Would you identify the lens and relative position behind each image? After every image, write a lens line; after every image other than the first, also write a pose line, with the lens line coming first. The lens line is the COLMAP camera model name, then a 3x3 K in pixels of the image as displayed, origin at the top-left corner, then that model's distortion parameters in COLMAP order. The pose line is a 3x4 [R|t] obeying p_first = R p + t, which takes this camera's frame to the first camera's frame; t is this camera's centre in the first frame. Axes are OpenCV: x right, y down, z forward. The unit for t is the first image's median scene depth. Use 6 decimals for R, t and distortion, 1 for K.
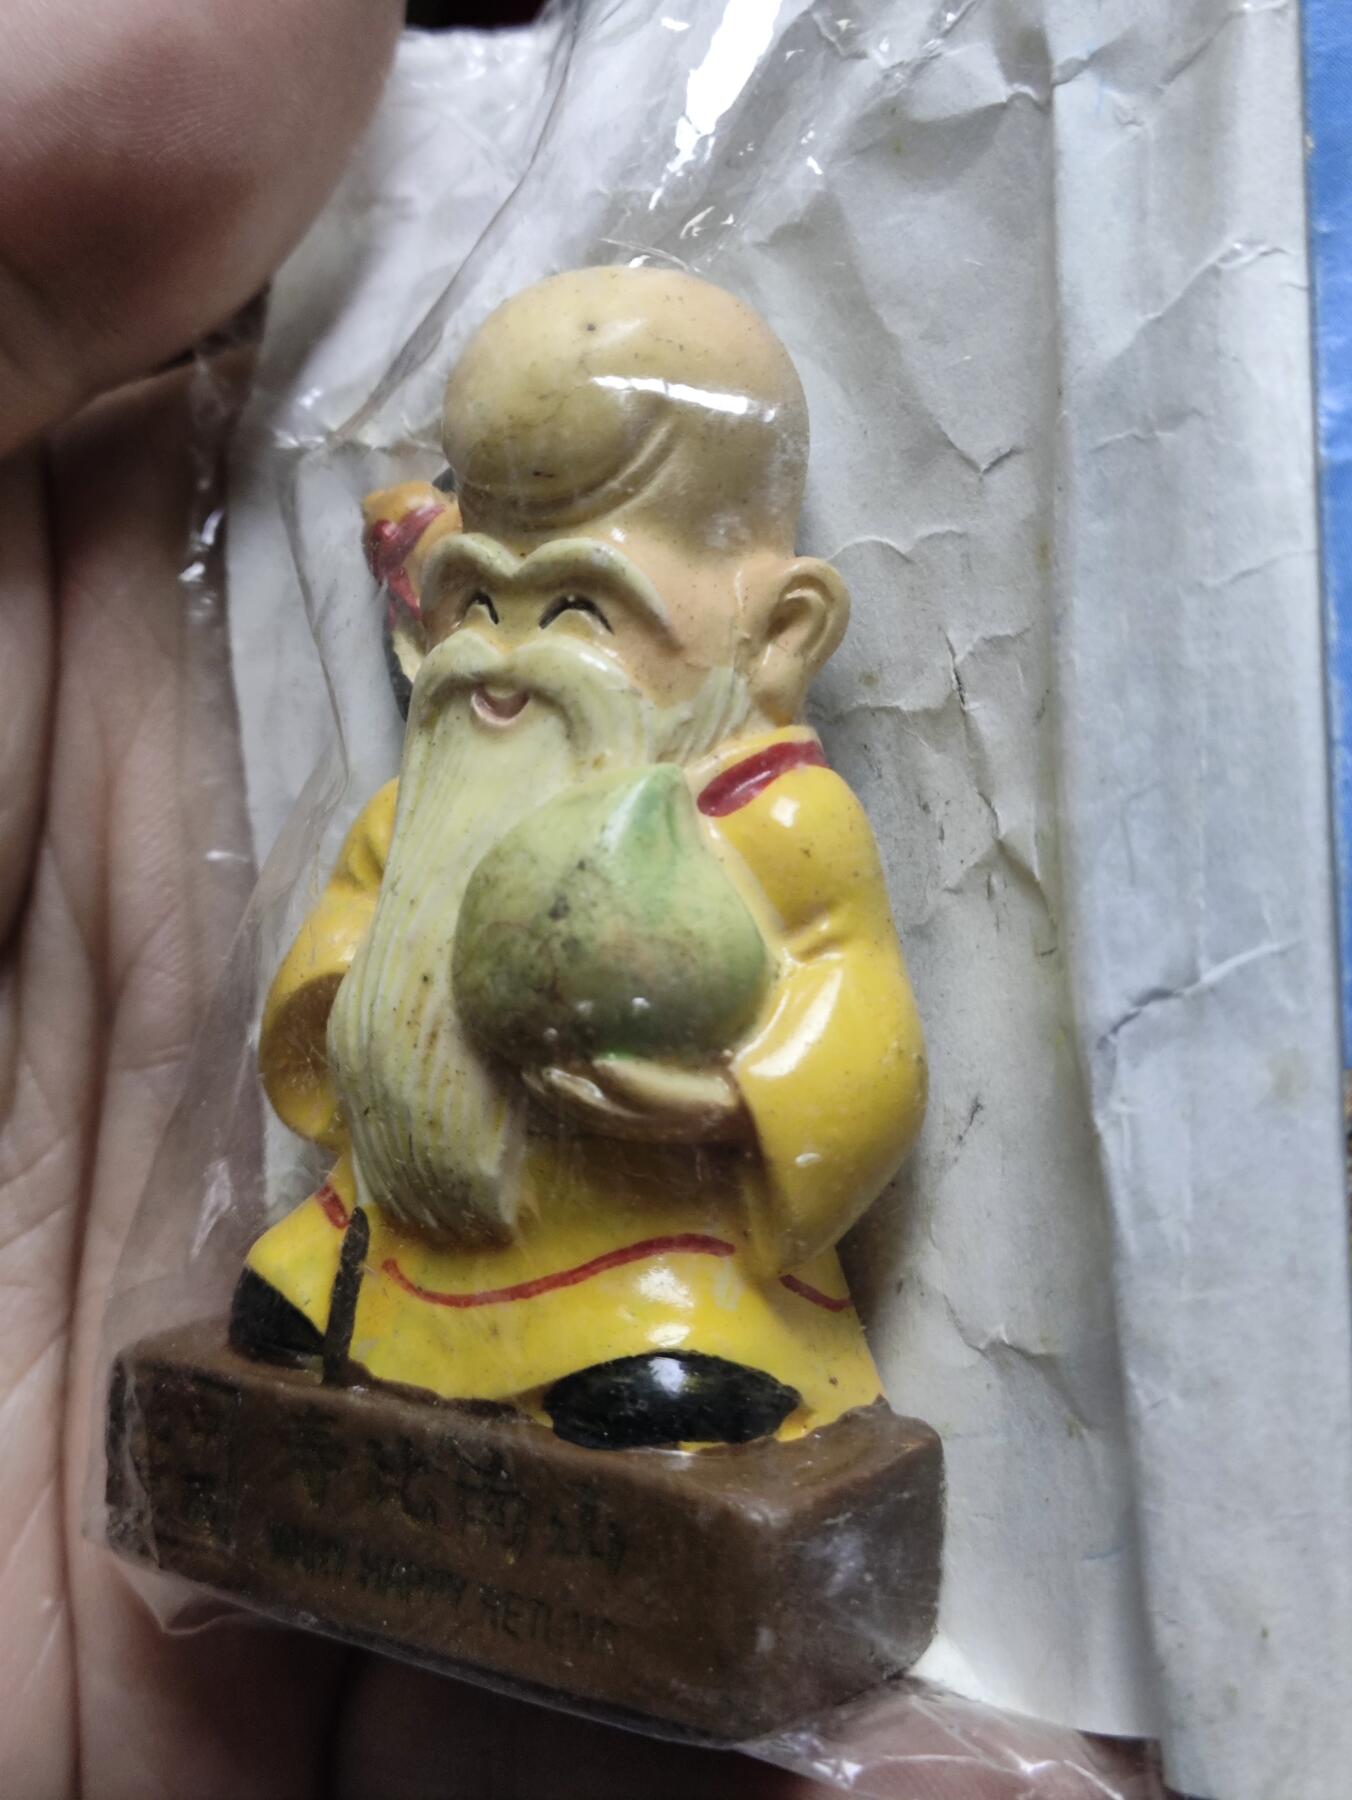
lens RADIAL K [[2670.8, 0, 692.6], [0, 2670.8, 889.0], [0, 0, 1]] dist [0.000299, 0.000000]
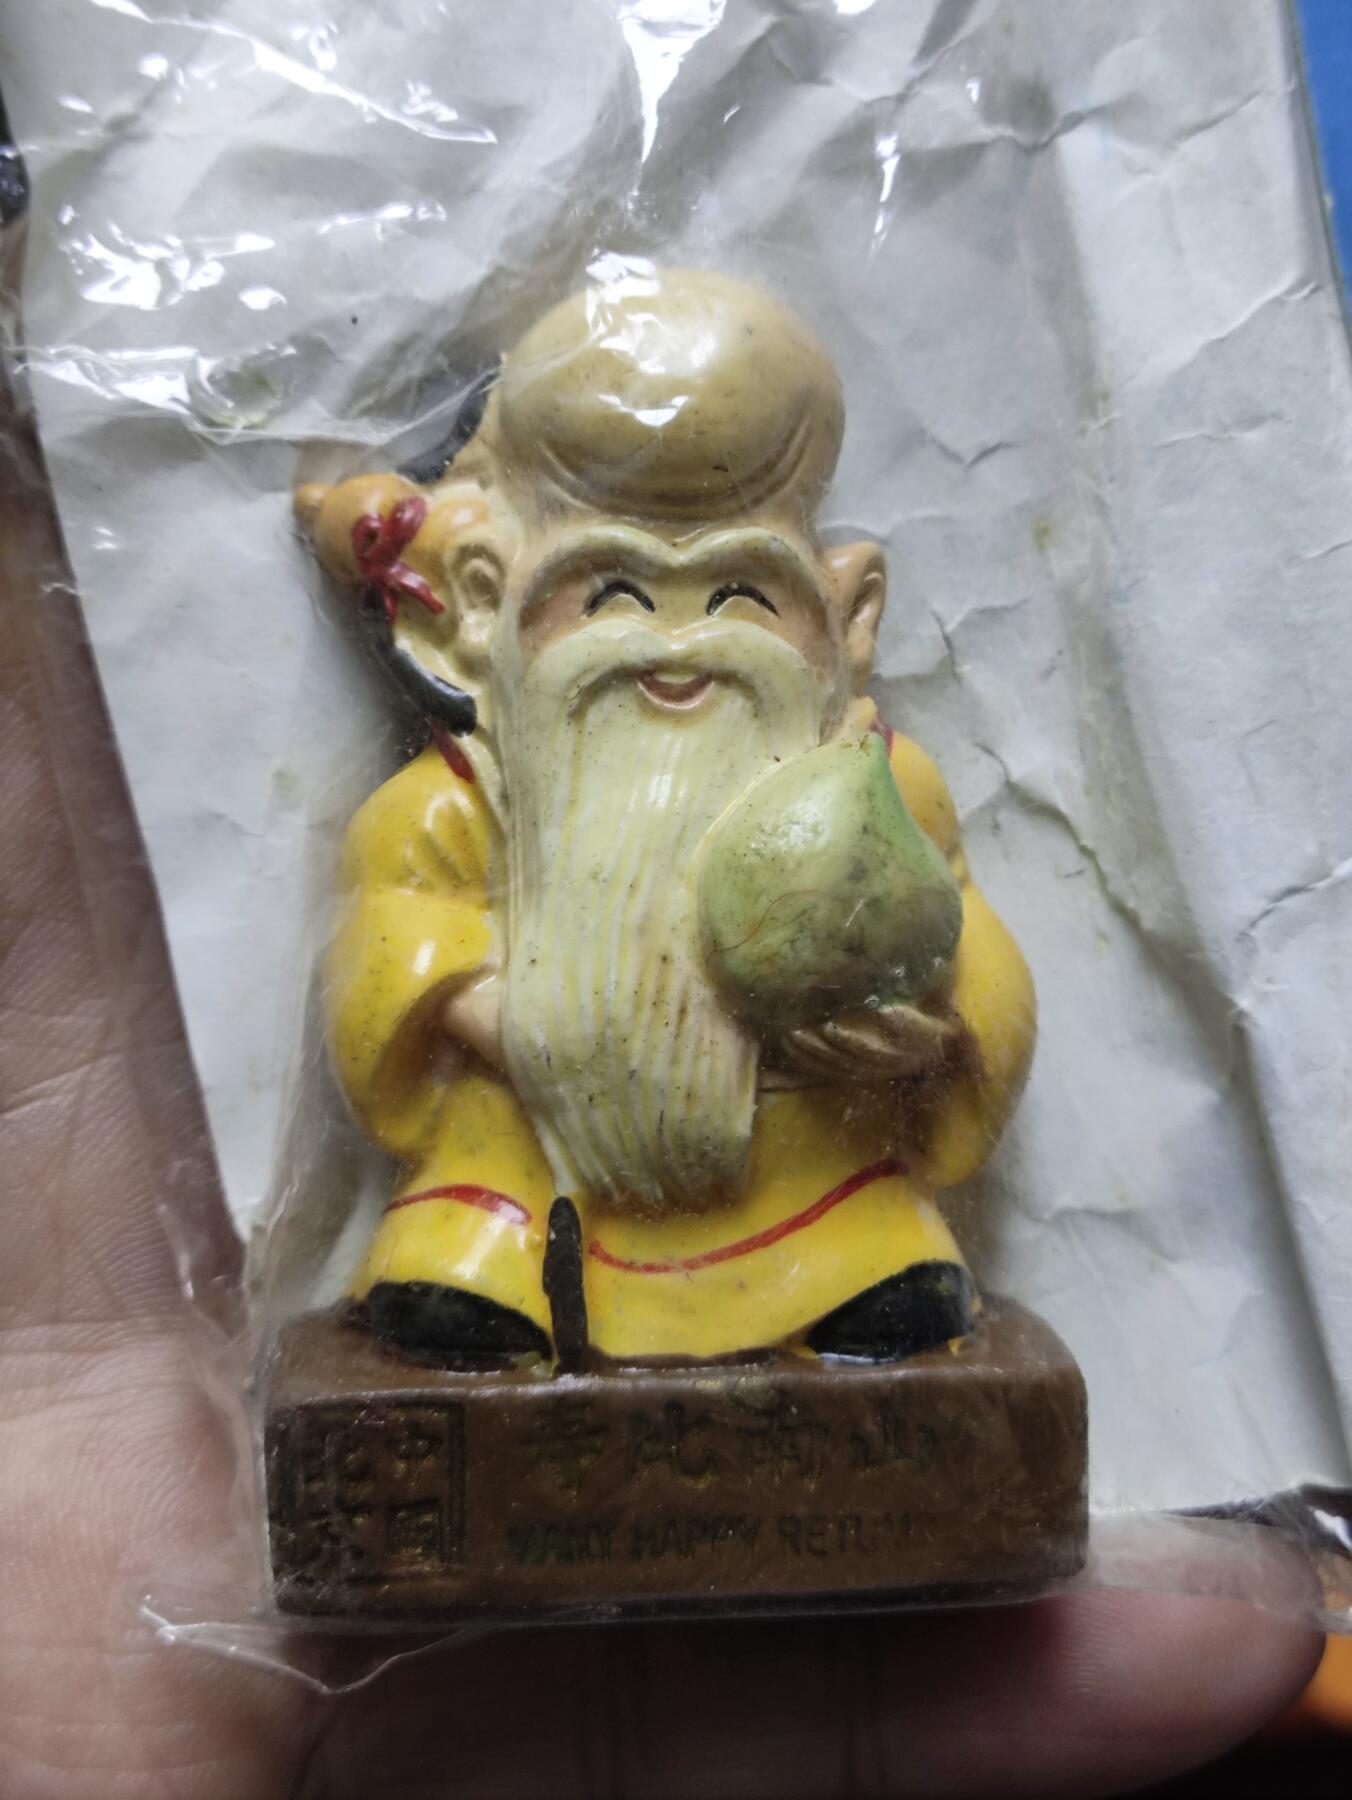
lens RADIAL K [[2670.8, 0, 684.6], [0, 2670.8, 914.5], [0, 0, 1]] dist [0.000299, 0.000000]
pose [[0.781883, -0.106445, 0.614271, -0.727549], [0.093101, 0.994203, 0.053778, -0.038113], [-0.616435, 0.015141, 0.787260, 0.183213]]
